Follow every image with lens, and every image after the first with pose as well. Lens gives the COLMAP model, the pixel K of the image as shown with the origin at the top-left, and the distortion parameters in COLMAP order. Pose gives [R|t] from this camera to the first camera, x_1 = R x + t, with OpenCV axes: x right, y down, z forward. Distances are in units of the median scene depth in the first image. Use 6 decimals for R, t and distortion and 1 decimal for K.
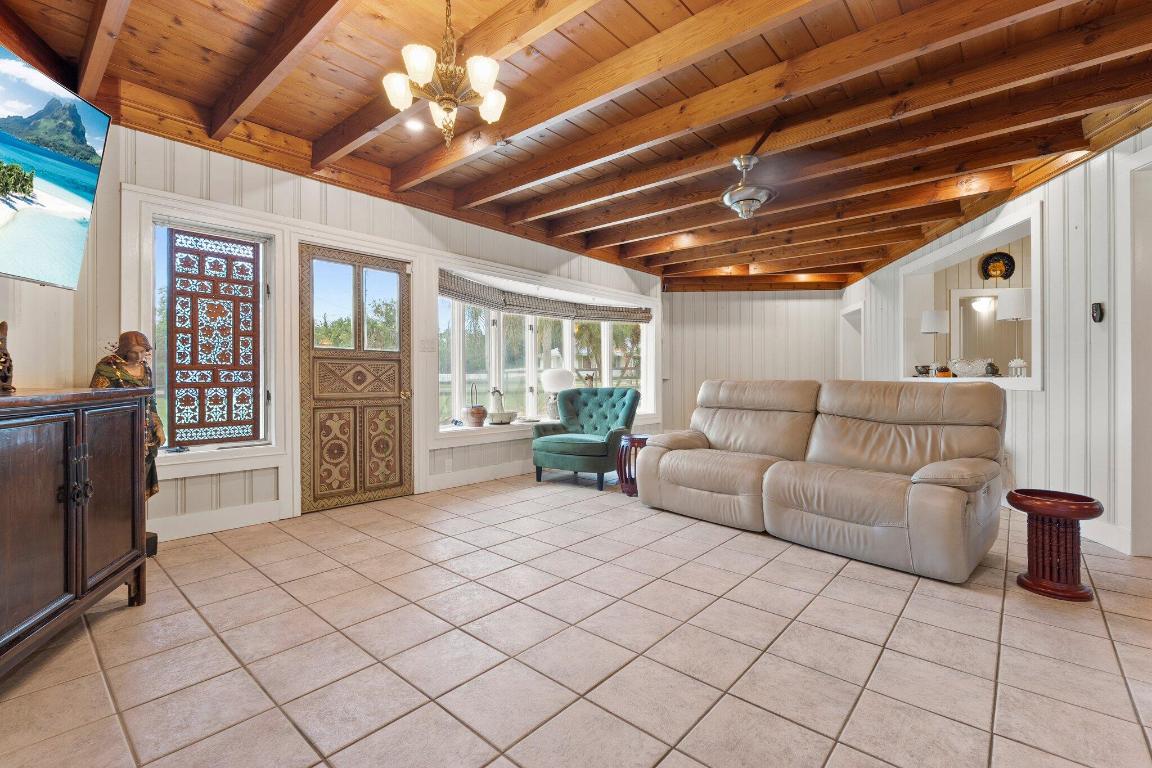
lens RADIAL K [[512.9, 0, 574.2], [0, 512.9, 369.4], [0, 0, 1]] dist [0.000028, -0.000006]
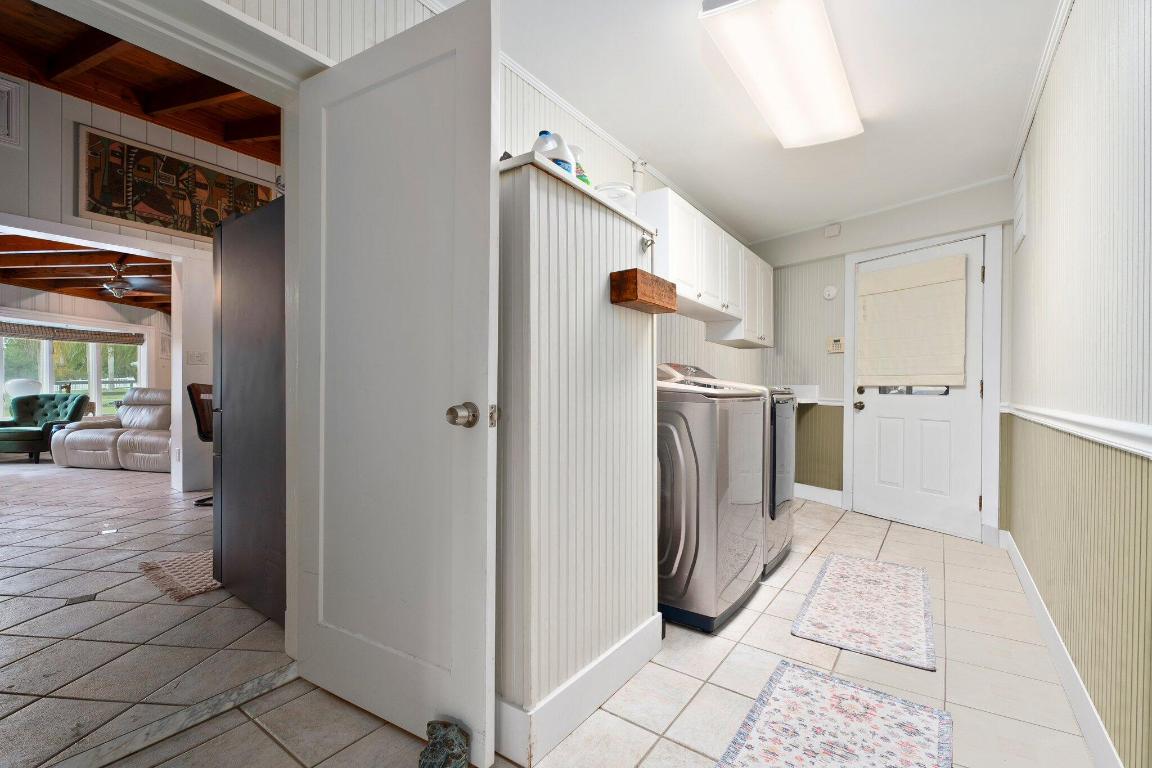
lens RADIAL K [[503.5, 0, 576.0], [0, 503.5, 384.0], [0, 0, 1]] dist [-0.000413, -0.000043]
pose [[0.822346, -0.004844, 0.568967, 0.395268], [-0.000399, 0.999959, 0.009090, -0.003414], [-0.568987, -0.007702, 0.822310, -0.833634]]
